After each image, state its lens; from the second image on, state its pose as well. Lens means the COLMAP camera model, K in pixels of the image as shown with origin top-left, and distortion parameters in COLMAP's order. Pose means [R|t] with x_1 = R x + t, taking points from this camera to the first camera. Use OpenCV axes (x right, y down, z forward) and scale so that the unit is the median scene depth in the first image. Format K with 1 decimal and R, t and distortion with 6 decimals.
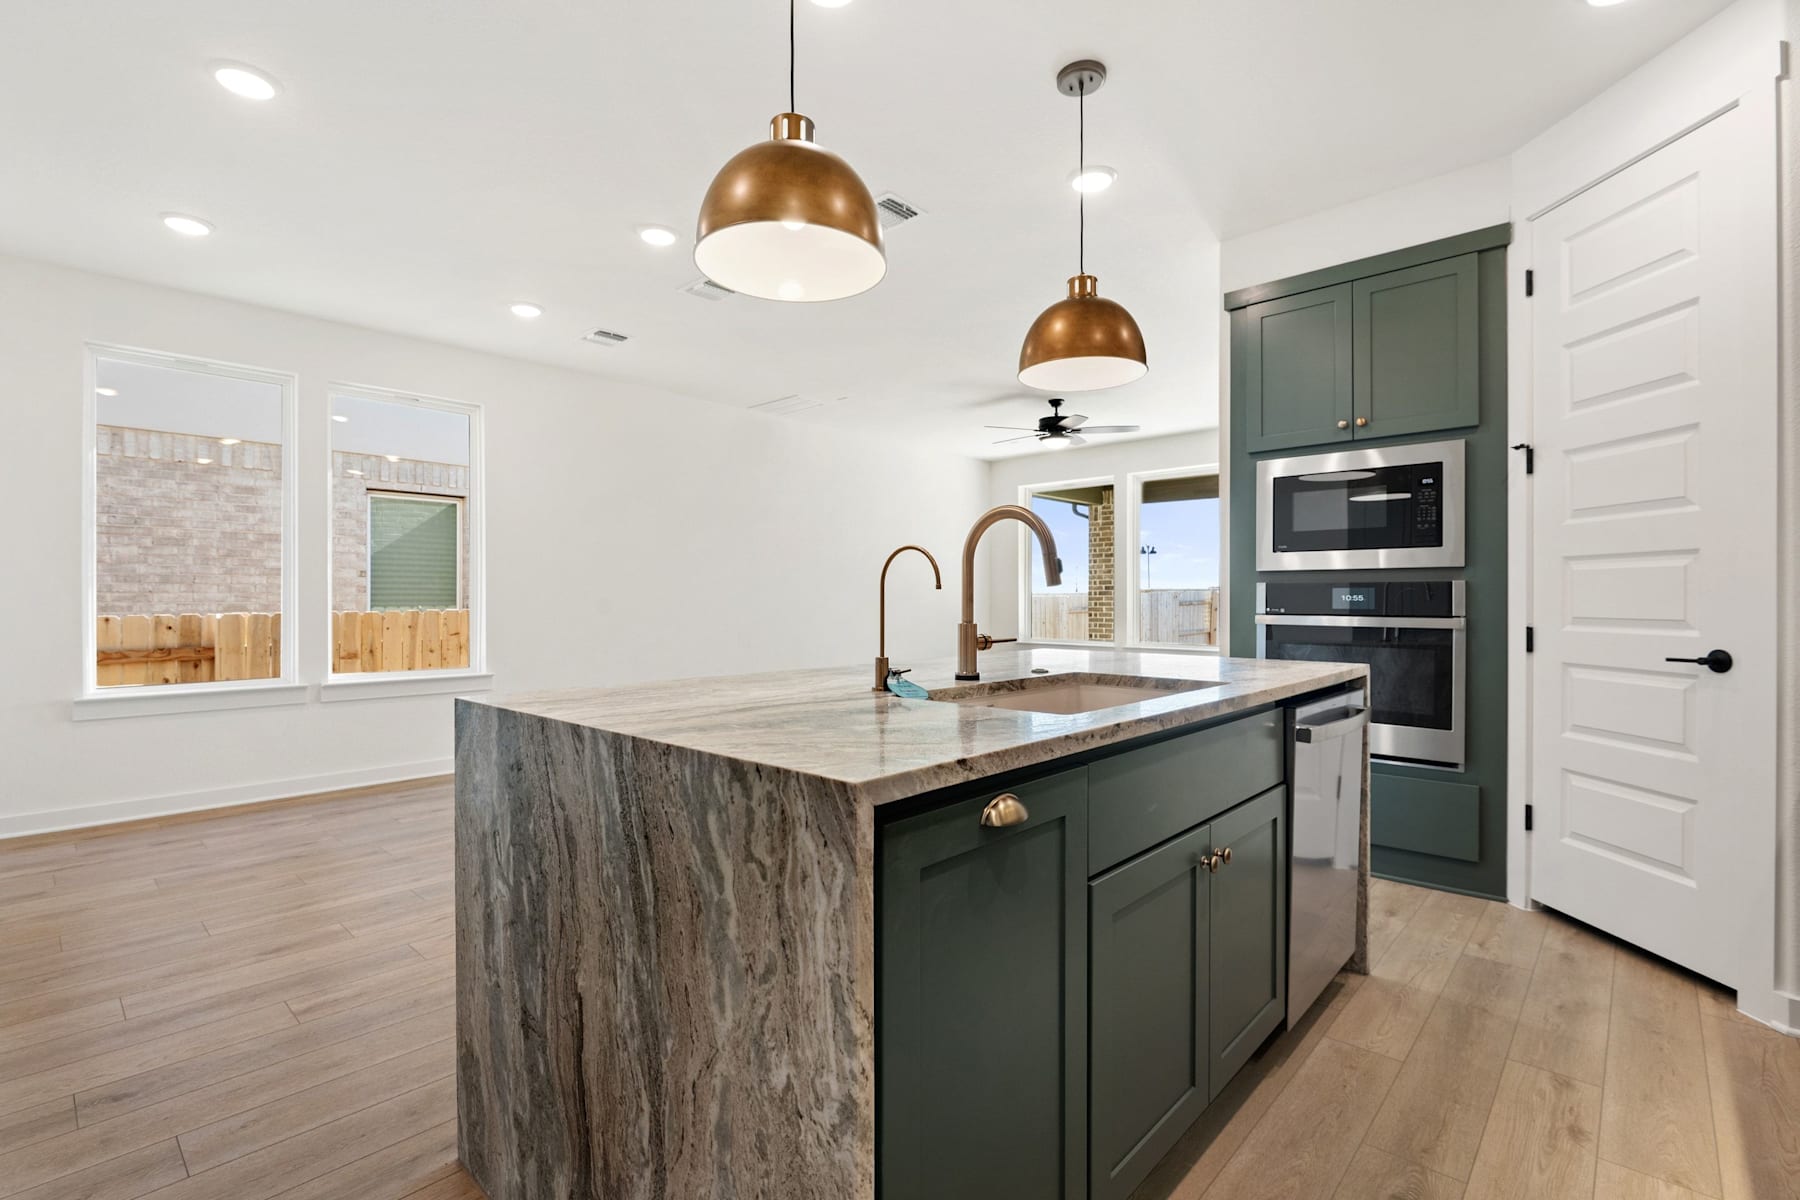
lens RADIAL K [[820.8, 0, 894.8], [0, 820.8, 597.0], [0, 0, 1]] dist [-0.001020, -0.001961]
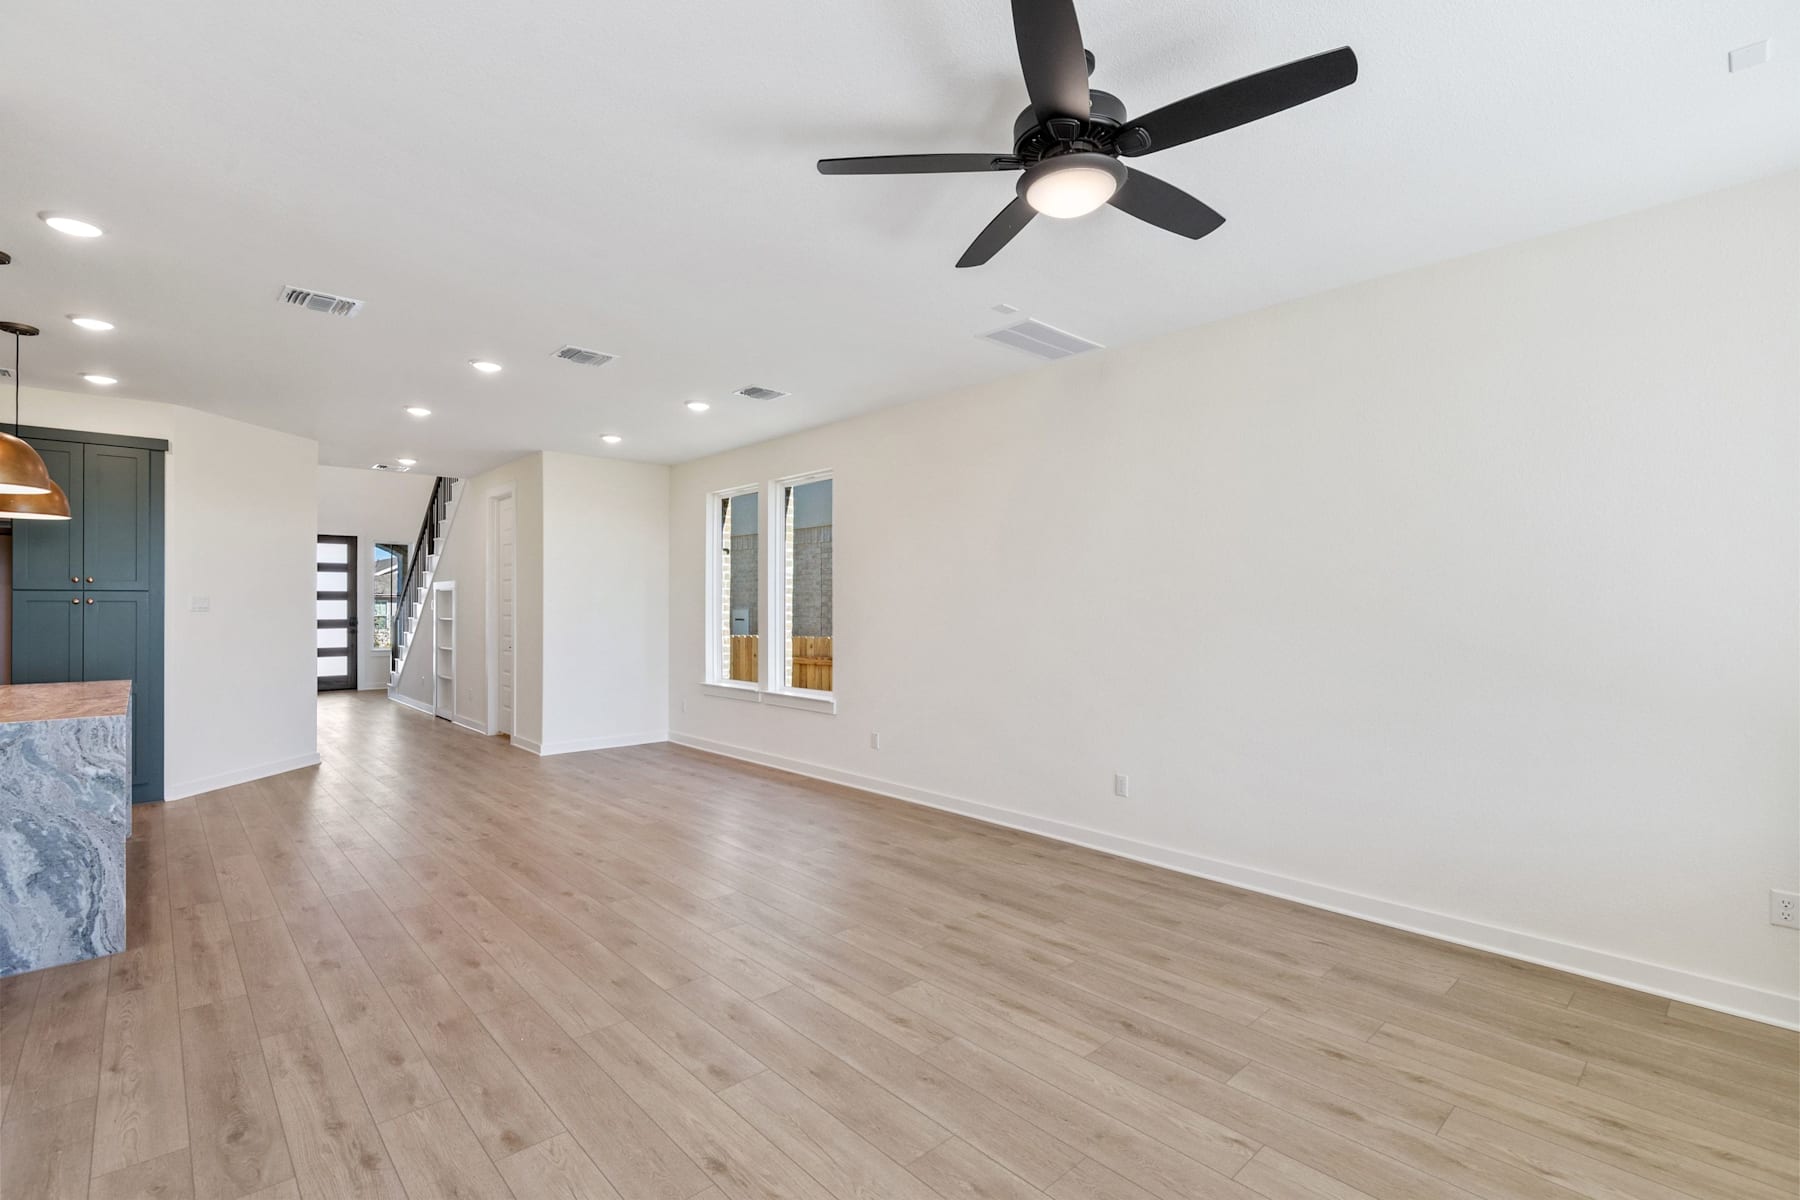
lens RADIAL K [[820.8, 0, 894.0], [0, 820.8, 608.2], [0, 0, 1]] dist [-0.001020, -0.001961]
pose [[-0.083057, 0.002401, -0.996542, 0.983614], [0.005314, 0.999984, 0.001967, -0.056318], [0.996531, -0.005132, -0.083068, 1.812285]]
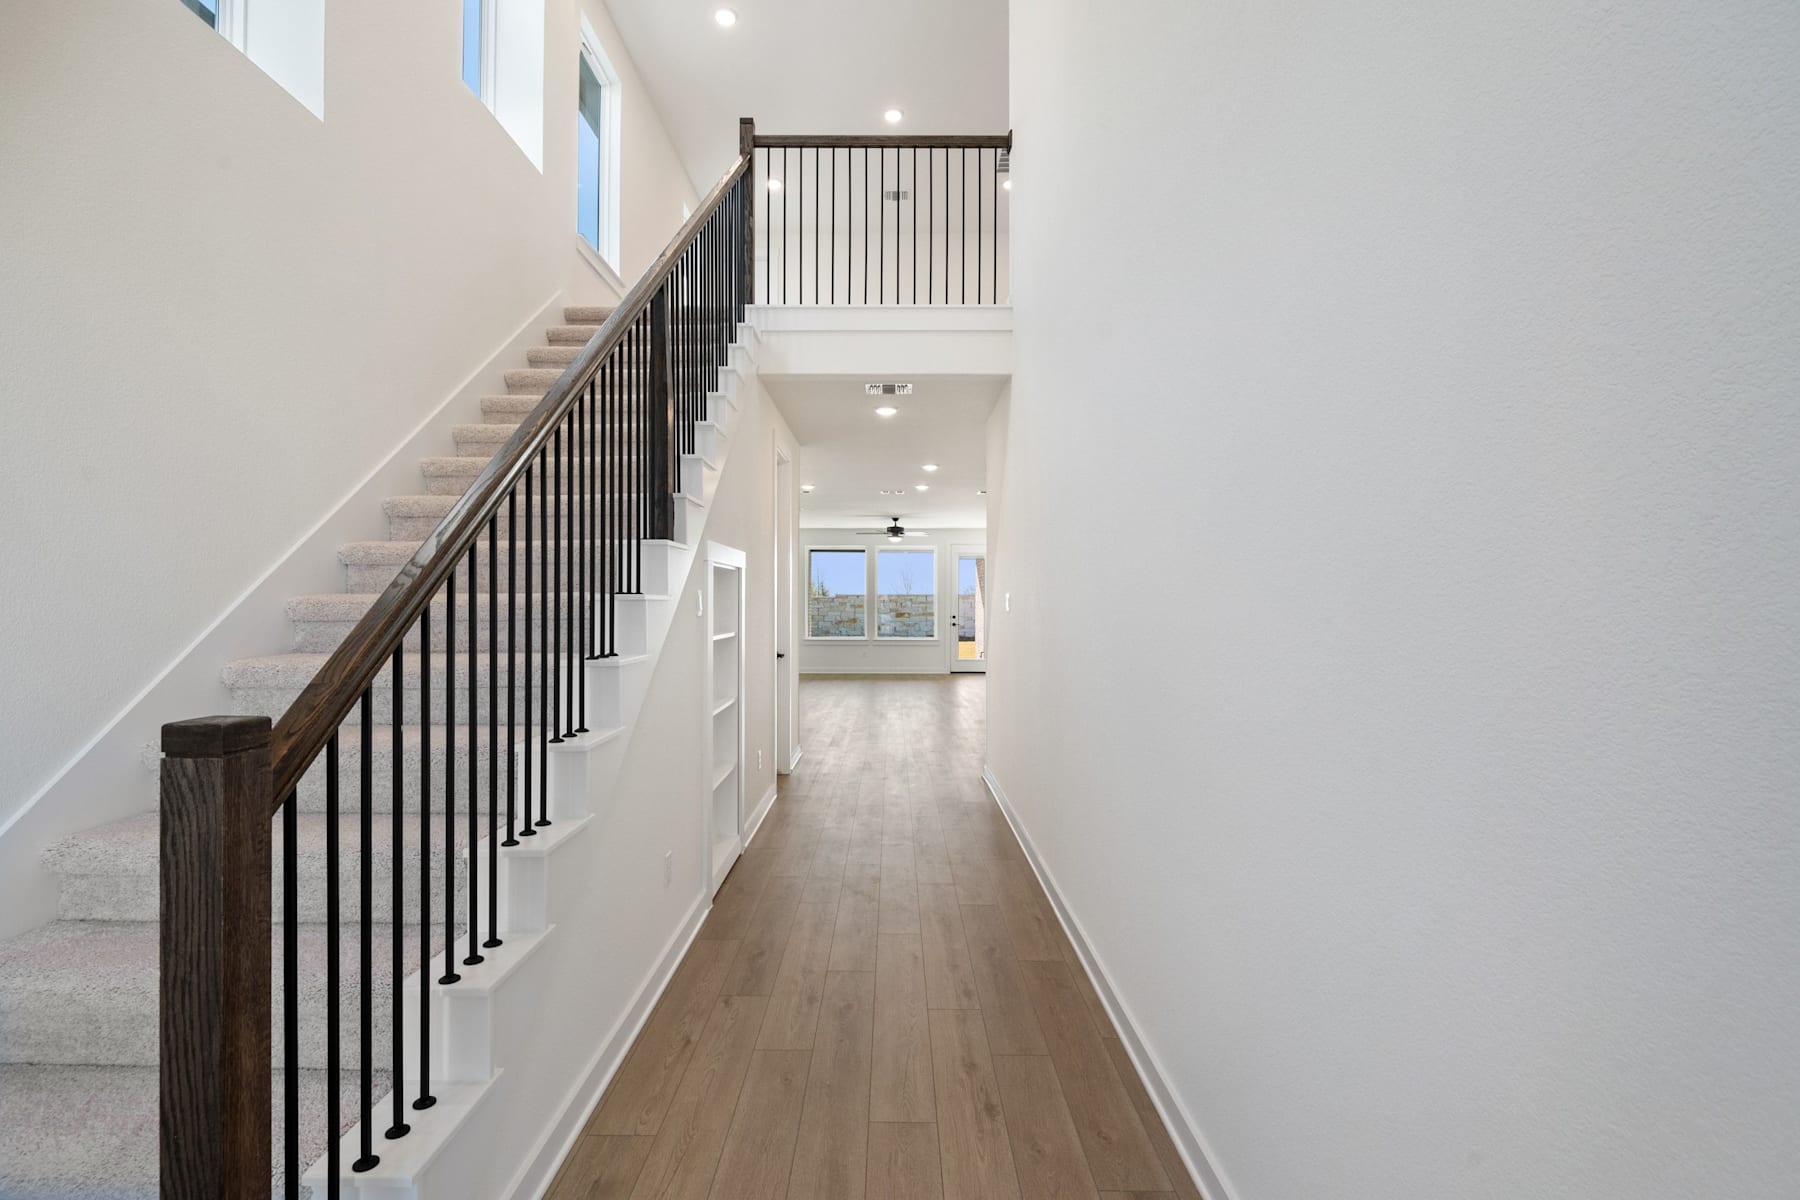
lens RADIAL K [[866.6, 0, 896.1], [0, 866.6, 603.2], [0, 0, 1]] dist [0.005850, -0.002427]
pose [[0.730266, 0.003174, 0.683155, -2.413067], [-0.012490, 0.999884, 0.008706, -0.089971], [-0.683048, -0.014890, 0.730221, -1.096409]]
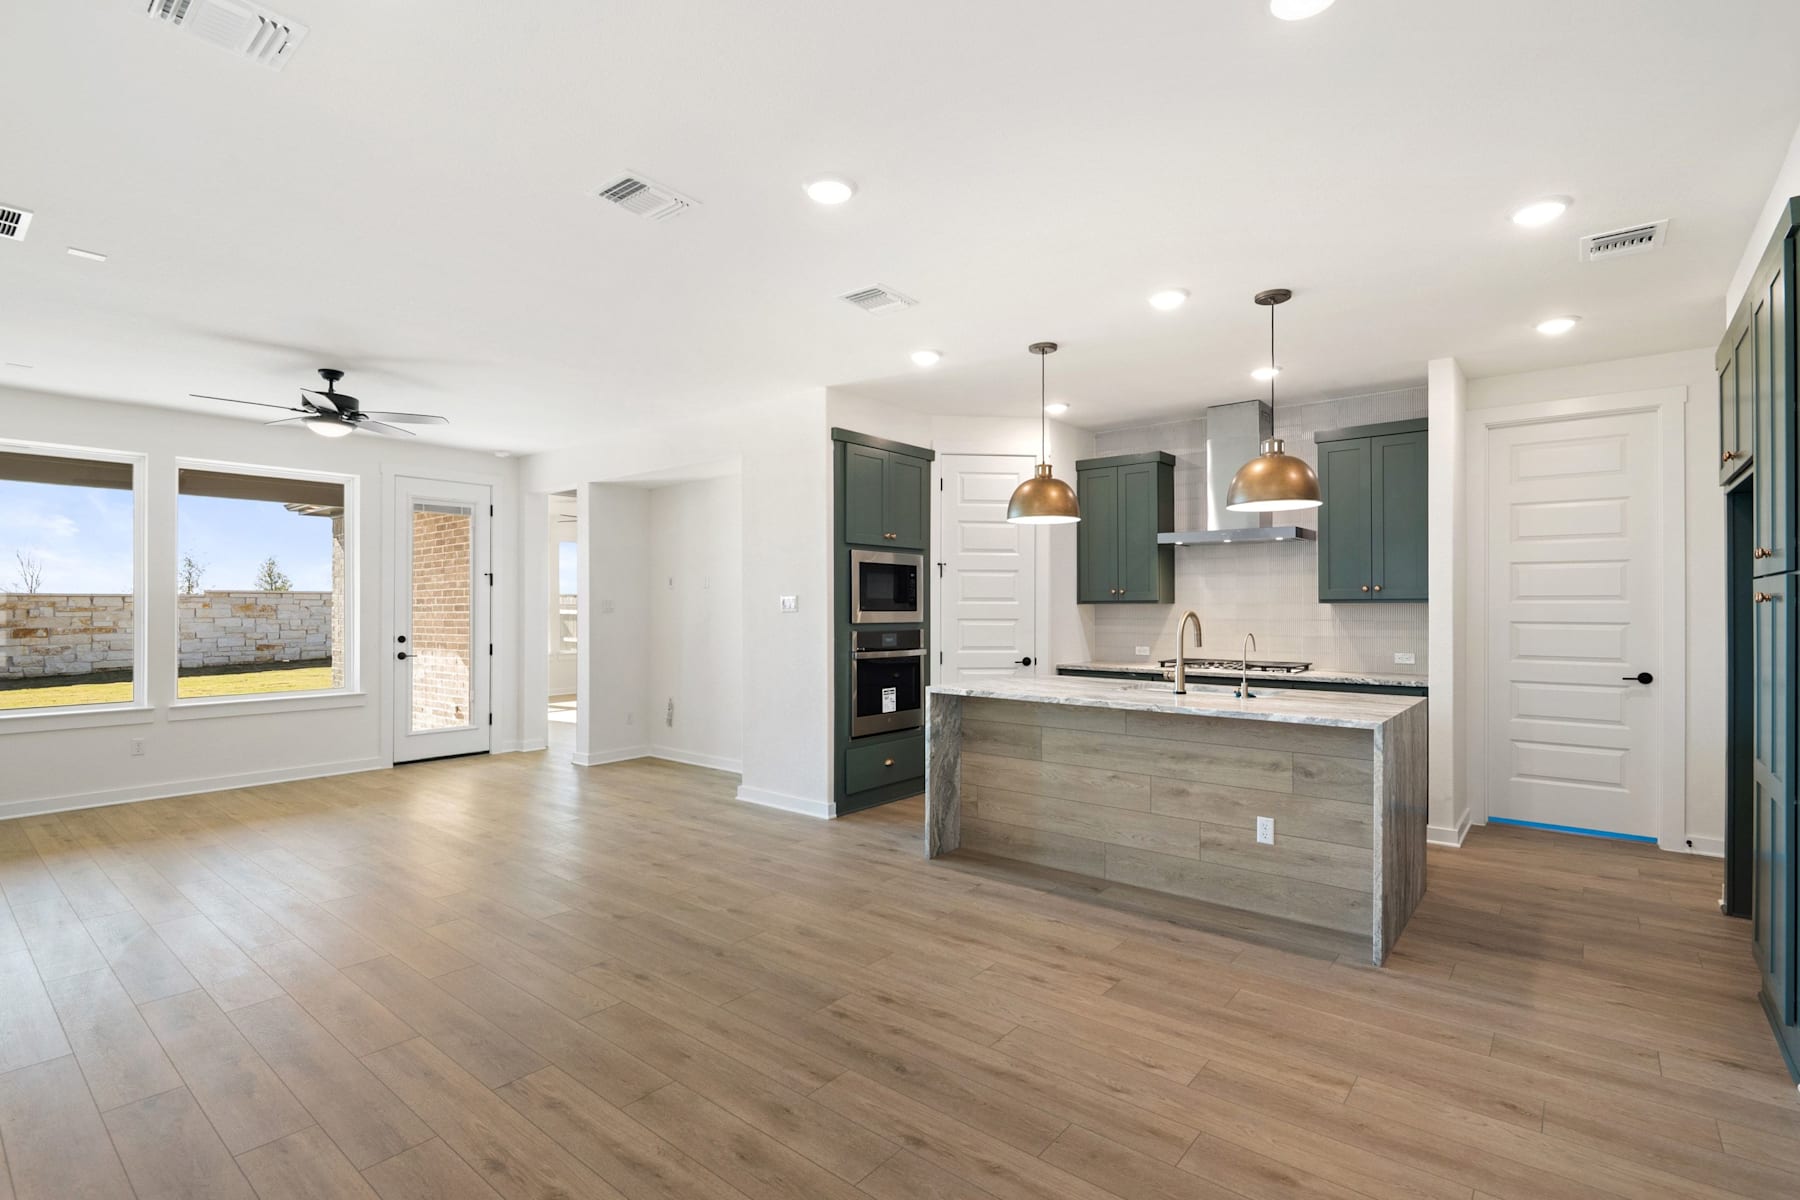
lens RADIAL K [[842.4, 0, 894.4], [0, 842.4, 604.7], [0, 0, 1]] dist [-0.001853, -0.002158]
pose [[-0.055426, 0.003524, 0.998457, -1.098854], [-0.006659, 0.999970, -0.003899, -0.060458], [-0.998441, -0.006865, -0.055401, 1.018440]]
